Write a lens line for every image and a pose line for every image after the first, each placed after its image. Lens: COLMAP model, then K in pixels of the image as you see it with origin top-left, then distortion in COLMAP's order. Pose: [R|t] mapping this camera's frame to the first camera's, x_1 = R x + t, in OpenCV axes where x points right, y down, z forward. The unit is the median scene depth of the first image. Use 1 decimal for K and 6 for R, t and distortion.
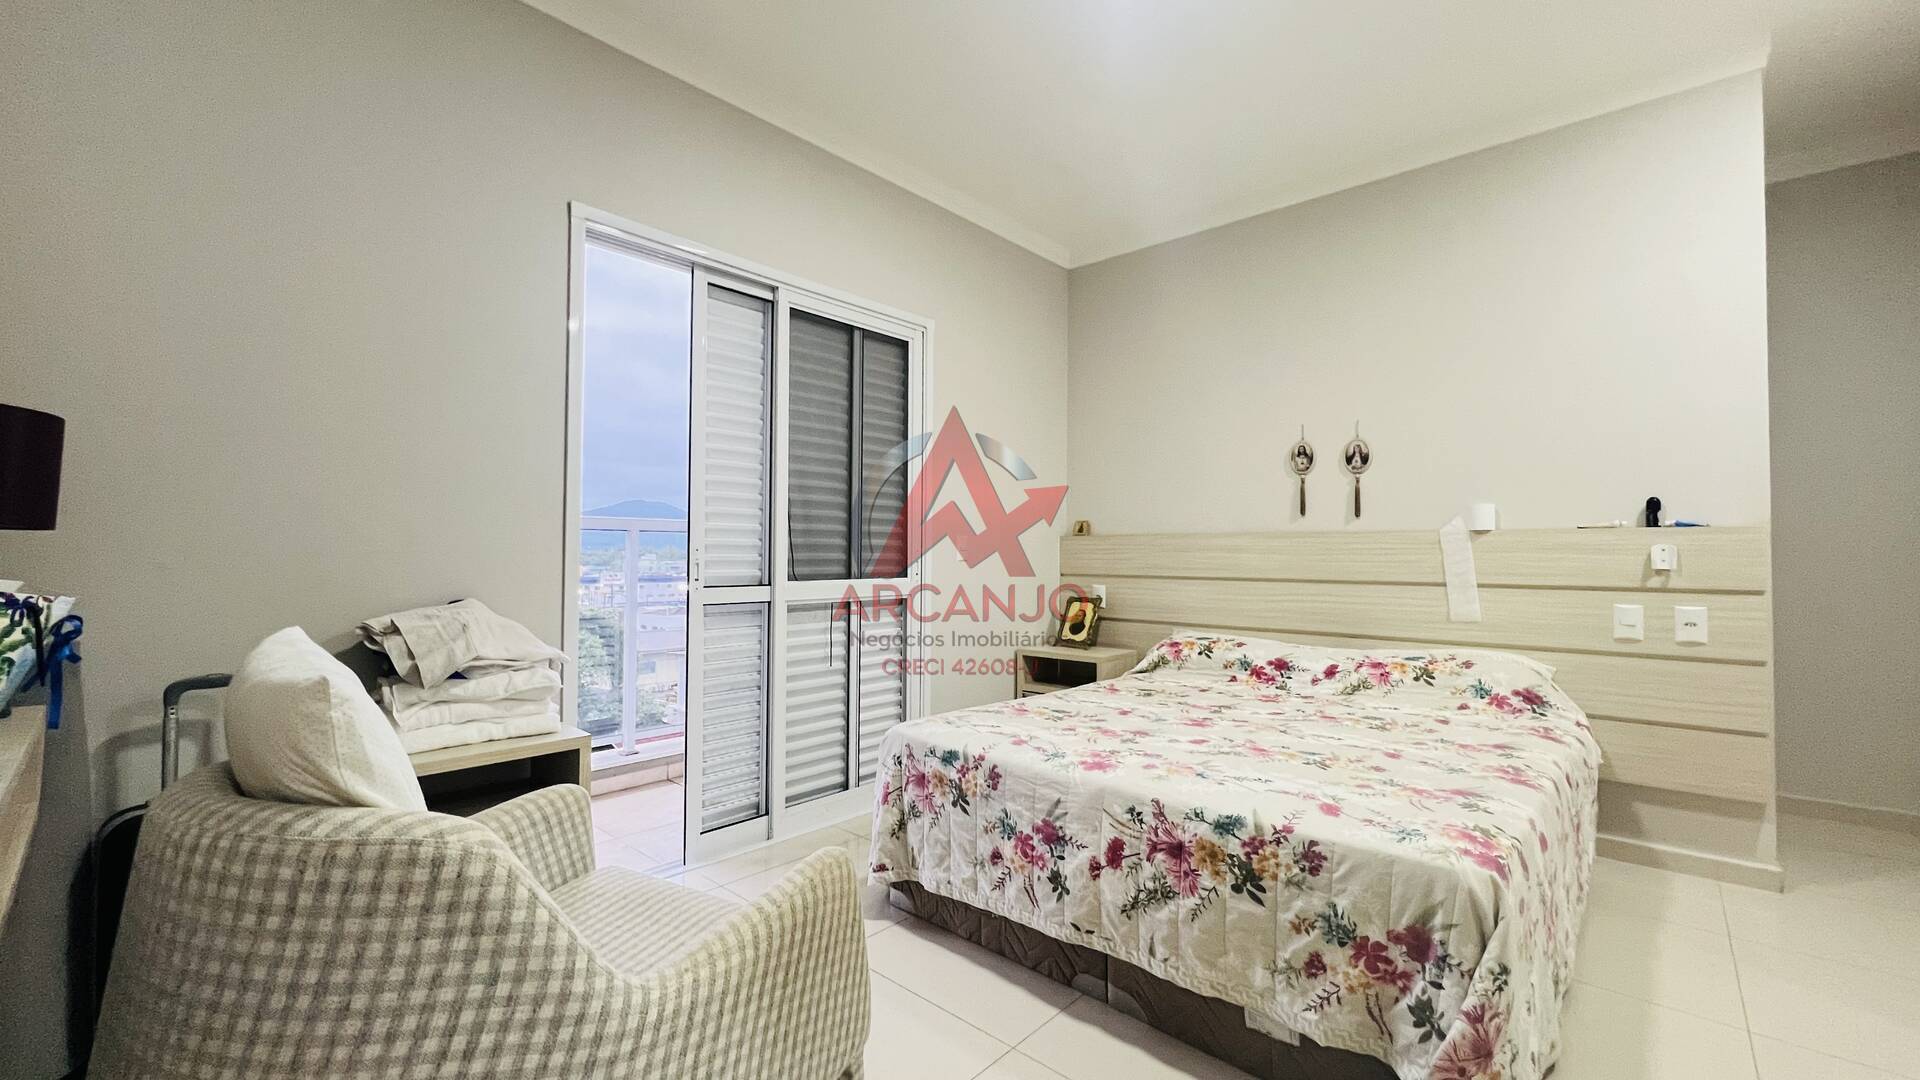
lens RADIAL K [[768.0, 0, 953.8], [0, 768.0, 538.3], [0, 0, 1]] dist [-0.000639, -0.000098]
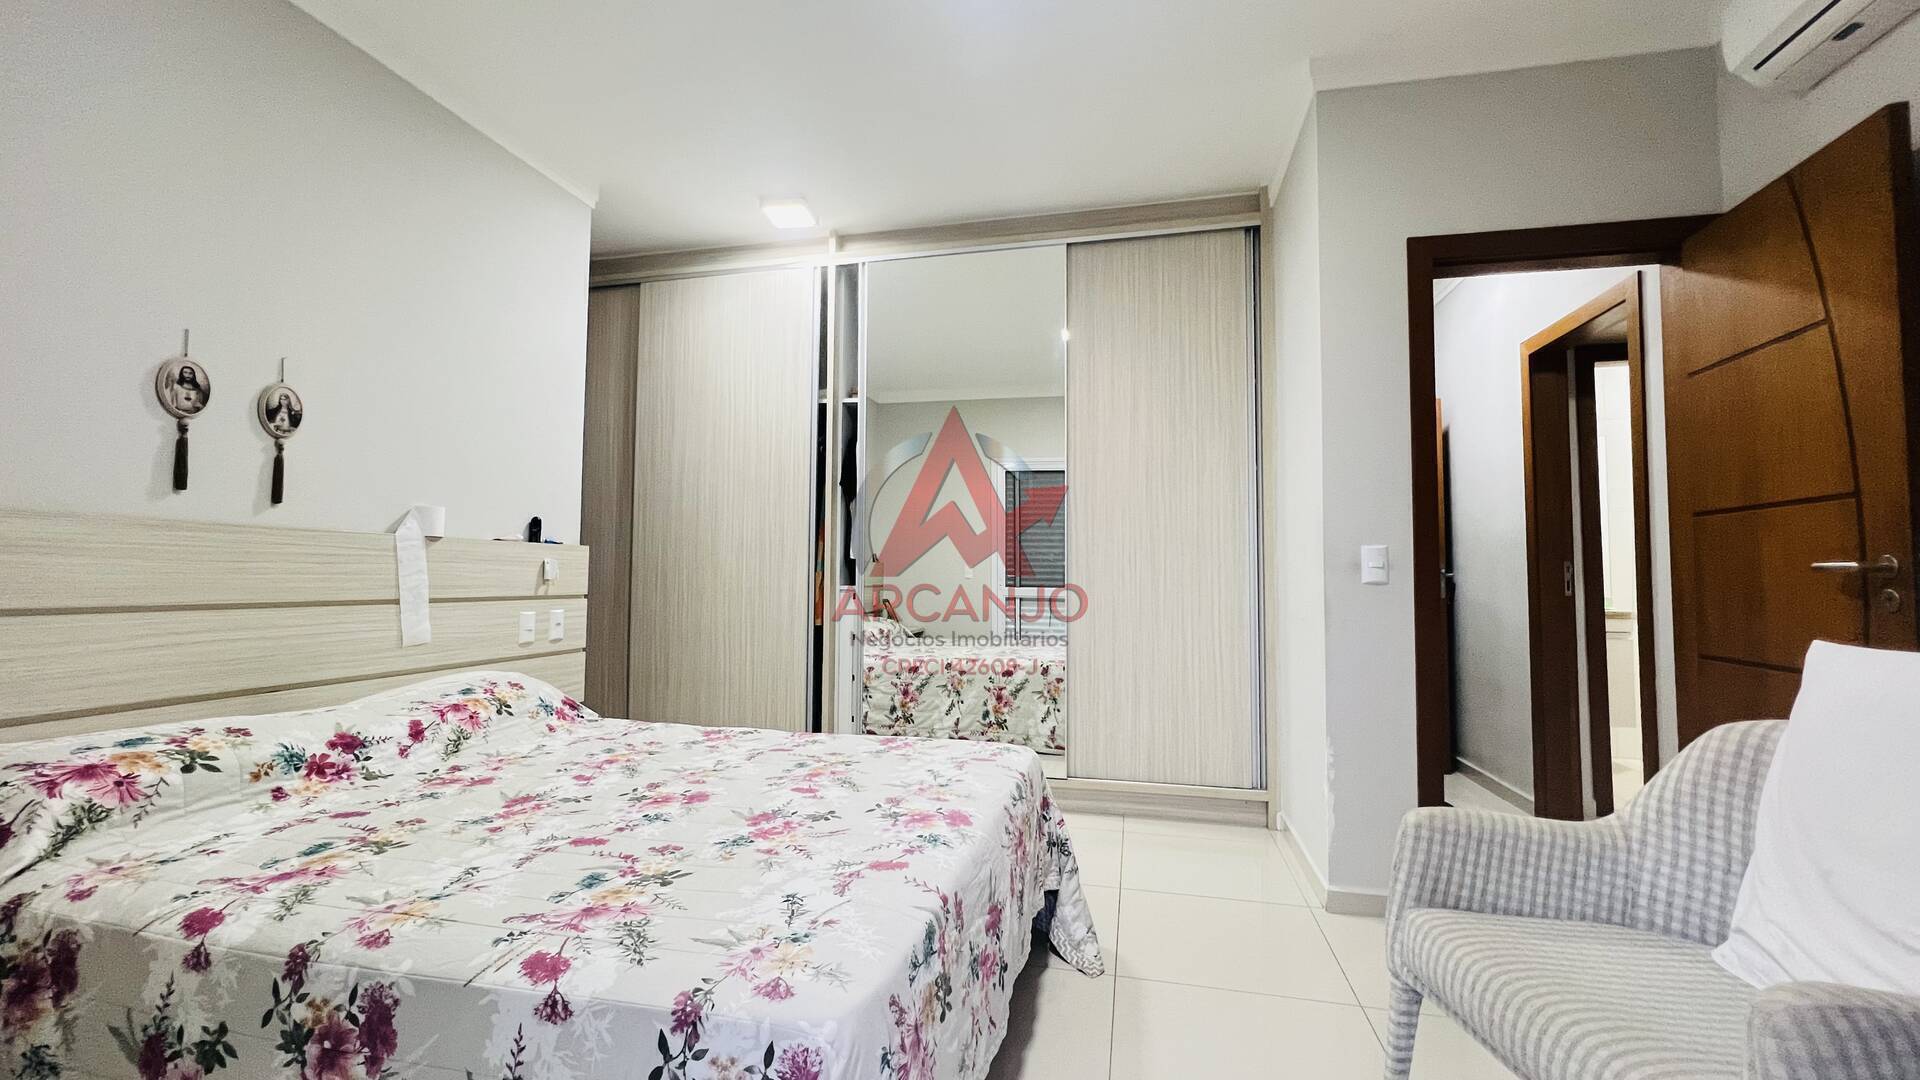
lens RADIAL K [[768.0, 0, 953.8], [0, 768.0, 538.3], [0, 0, 1]] dist [-0.000639, -0.000098]
pose [[-0.485326, 0.035645, 0.873606, -0.347930], [-0.031196, 0.997826, -0.058045, 0.022692], [-0.873776, -0.055424, -0.483159, 0.882557]]
